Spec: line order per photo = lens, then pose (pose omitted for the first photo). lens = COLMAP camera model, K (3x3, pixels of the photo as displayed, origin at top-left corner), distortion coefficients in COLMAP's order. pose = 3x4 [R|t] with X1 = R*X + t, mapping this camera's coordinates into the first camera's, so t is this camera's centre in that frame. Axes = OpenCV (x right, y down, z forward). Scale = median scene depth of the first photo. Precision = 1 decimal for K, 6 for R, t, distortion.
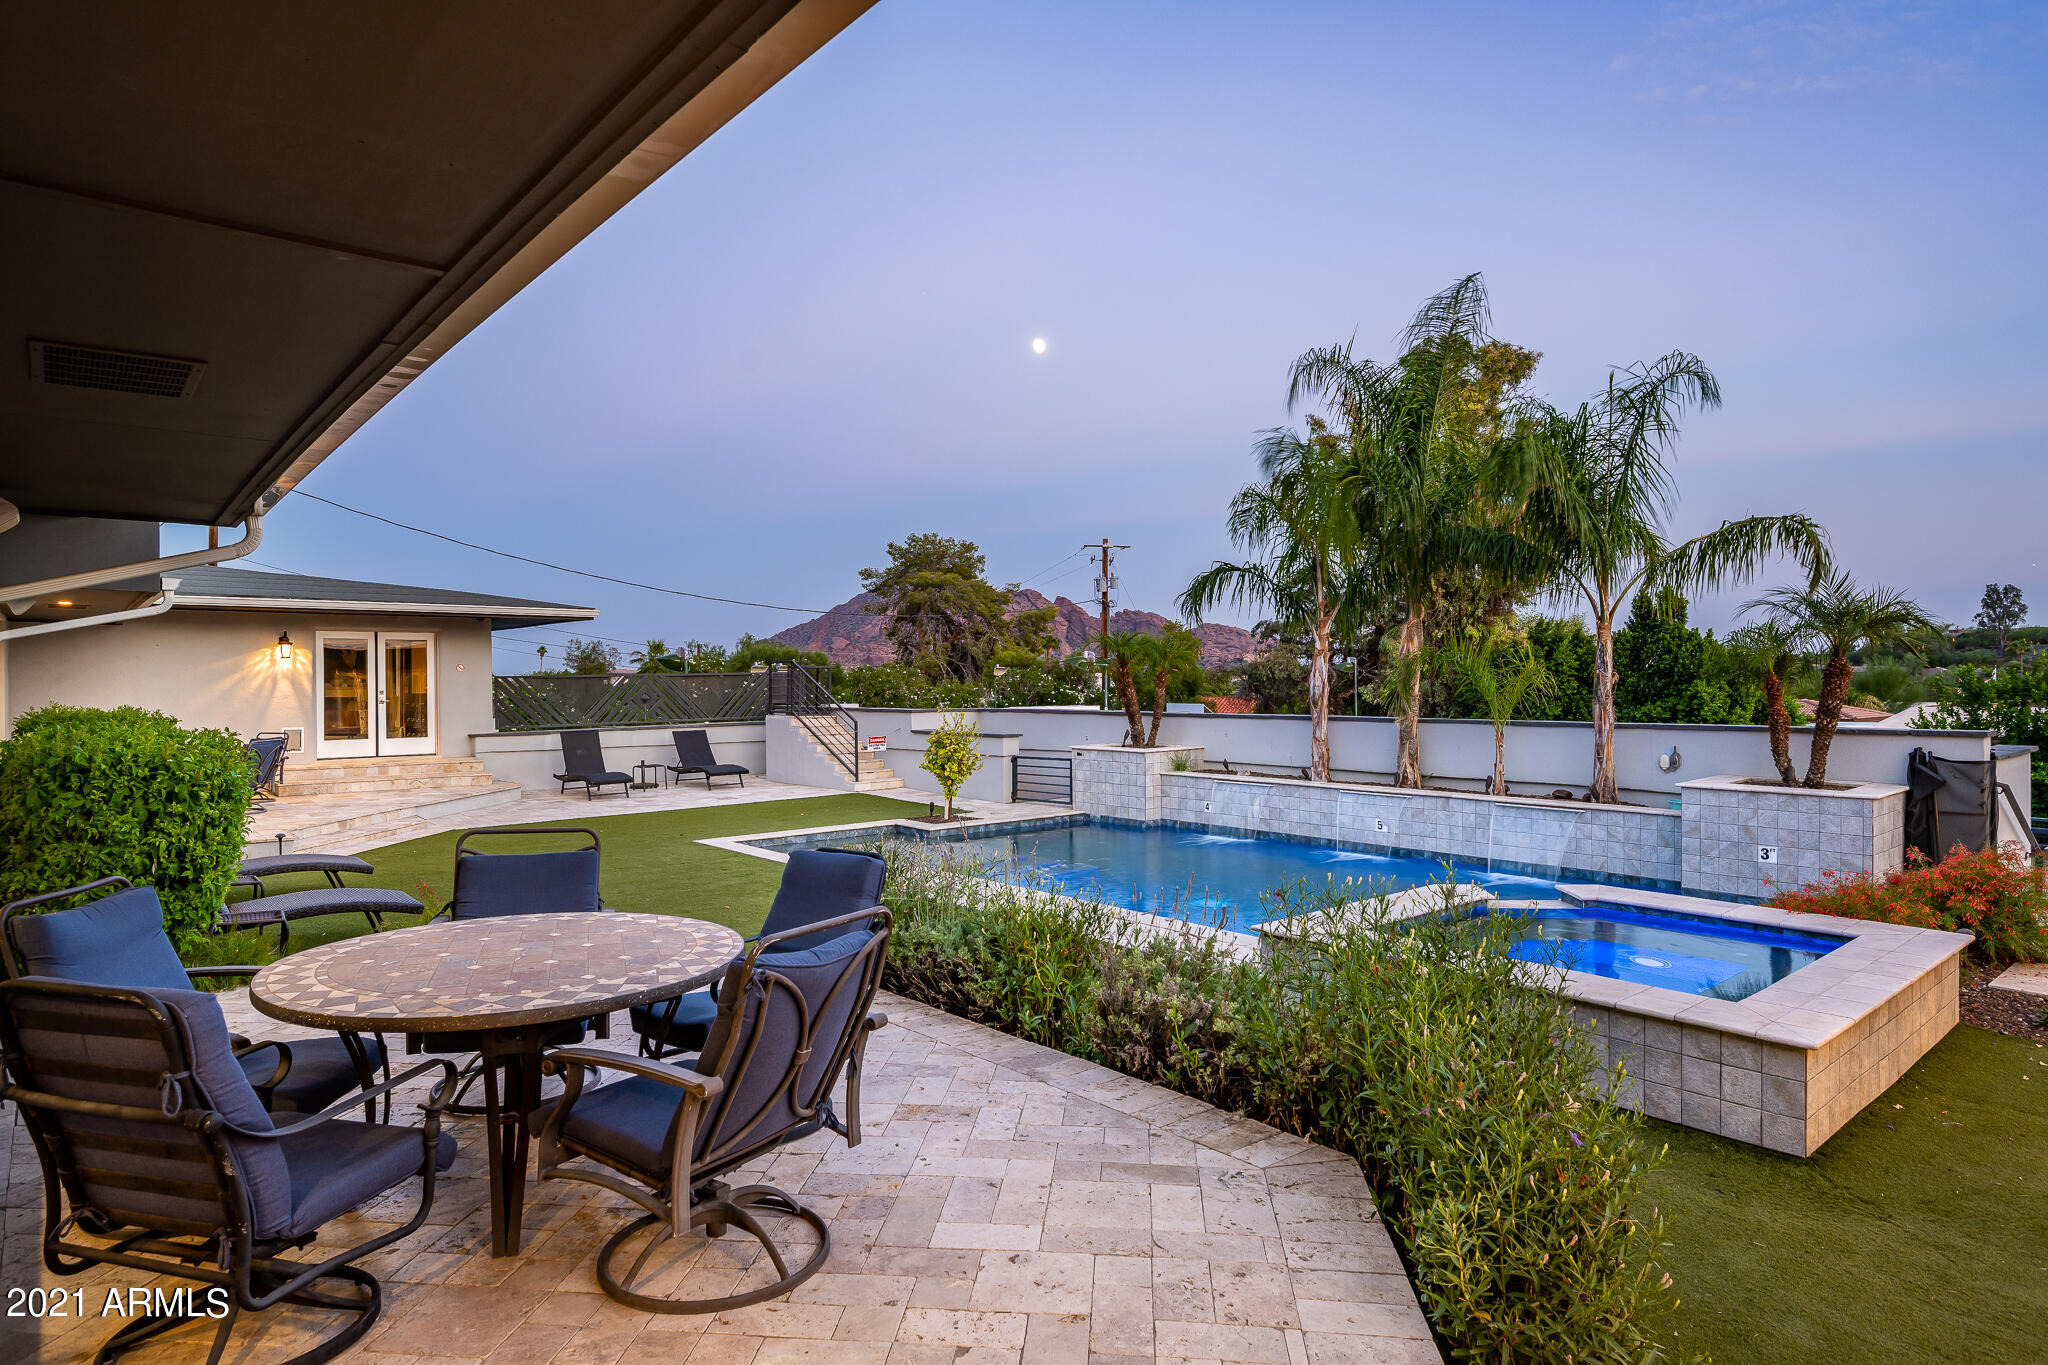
lens RADIAL K [[1162.0, 0, 1008.9], [0, 1162.0, 684.9], [0, 0, 1]] dist [-0.004297, 0.001340]
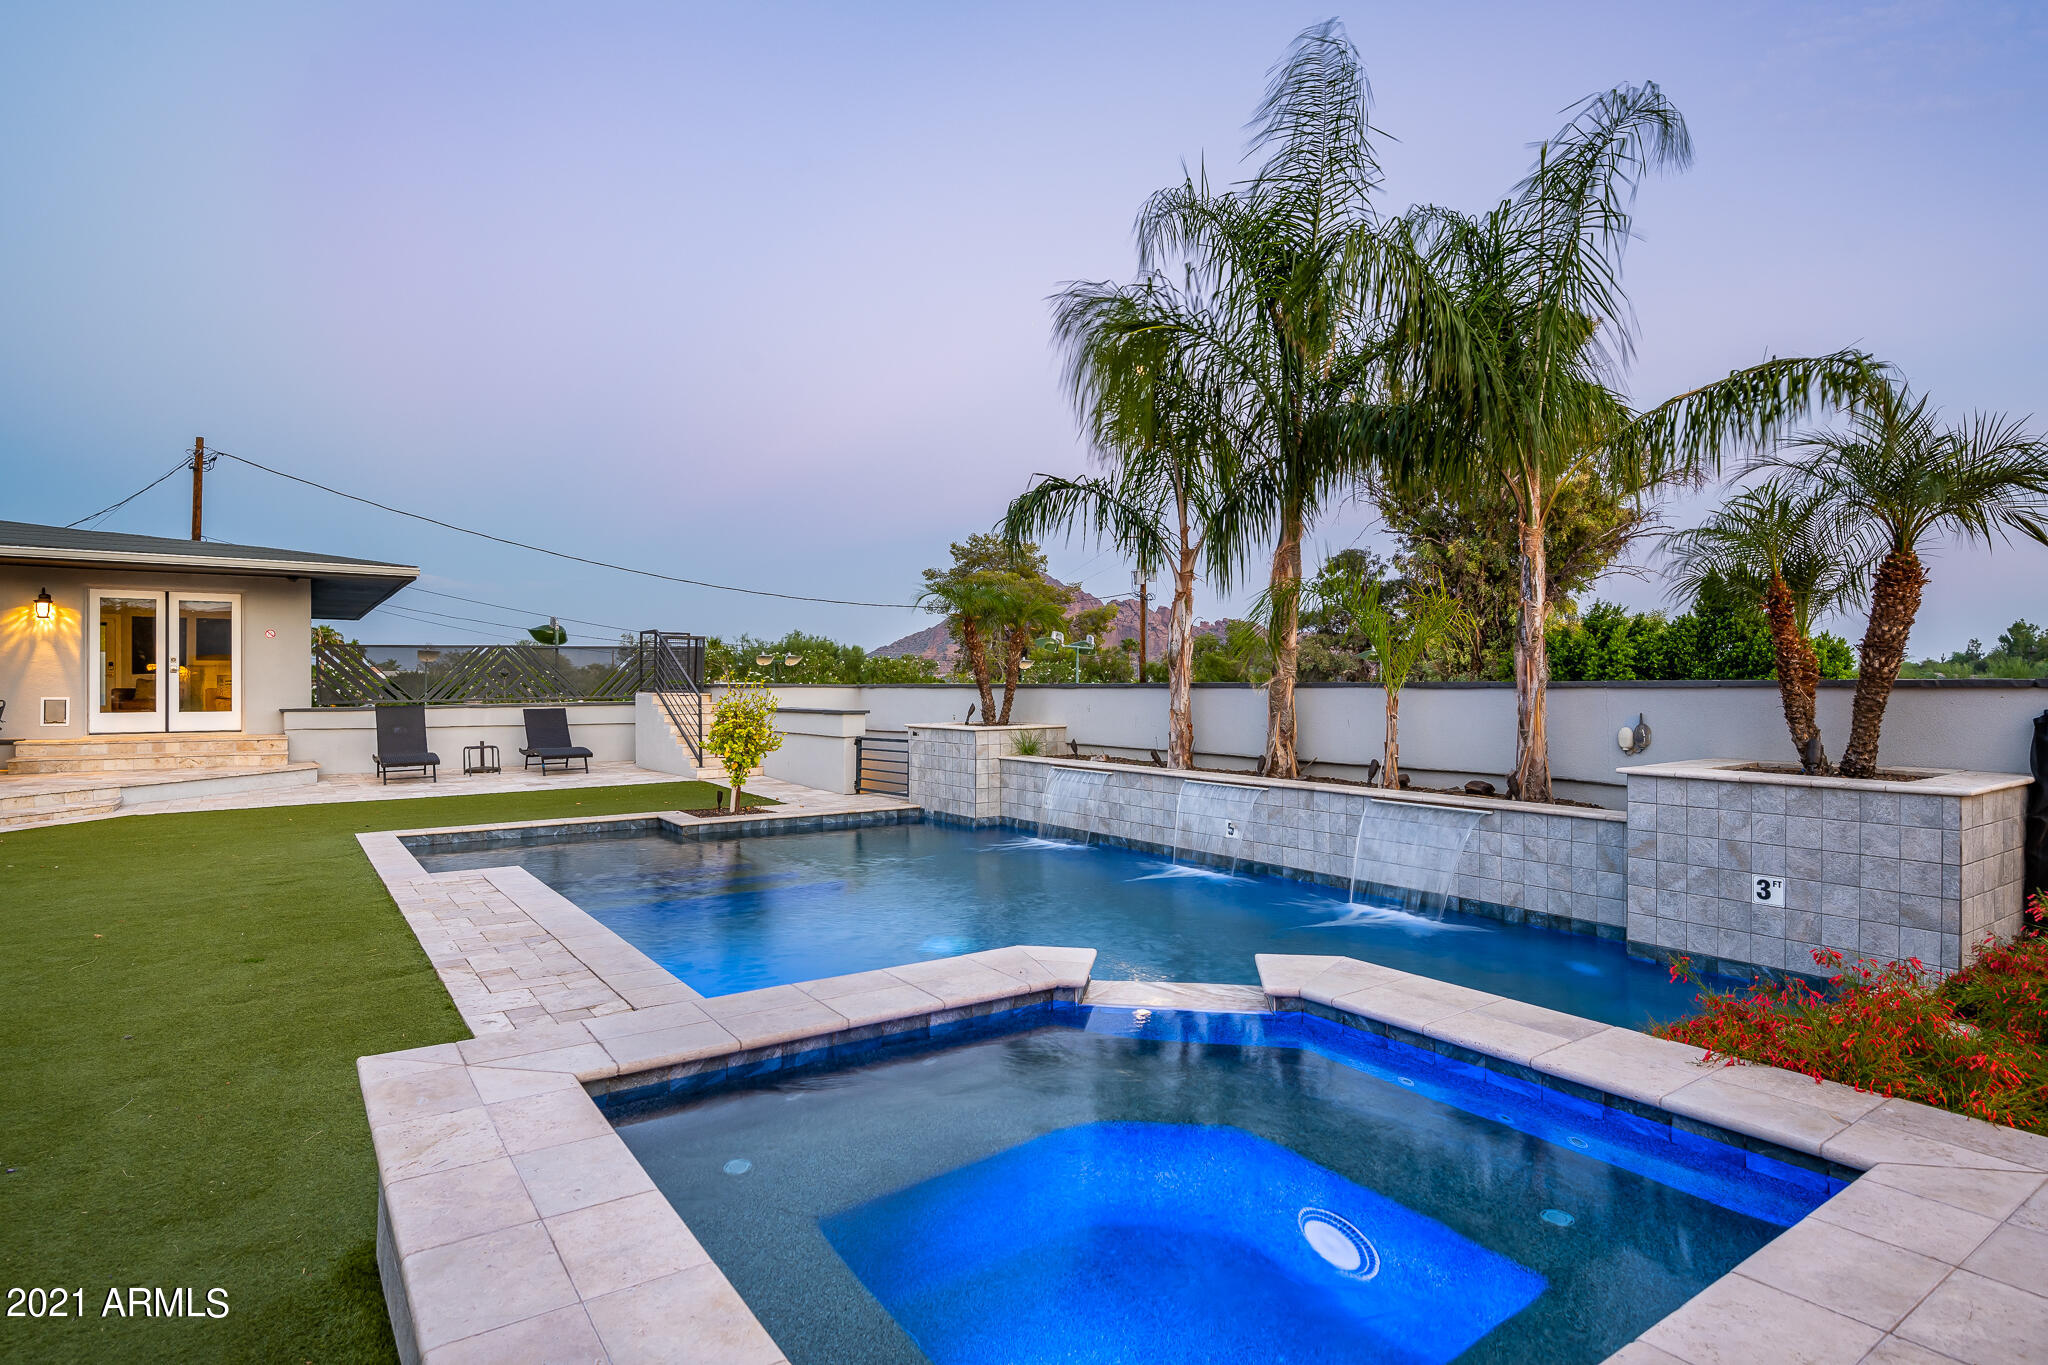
lens RADIAL K [[1093.9, 0, 1016.2], [0, 1093.9, 689.3], [0, 0, 1]] dist [-0.002167, 0.001246]
pose [[0.995732, 0.005538, -0.092129, 0.223549], [-0.005654, 0.999984, -0.000998, 0.032783], [0.092122, 0.001514, 0.995747, 0.285887]]
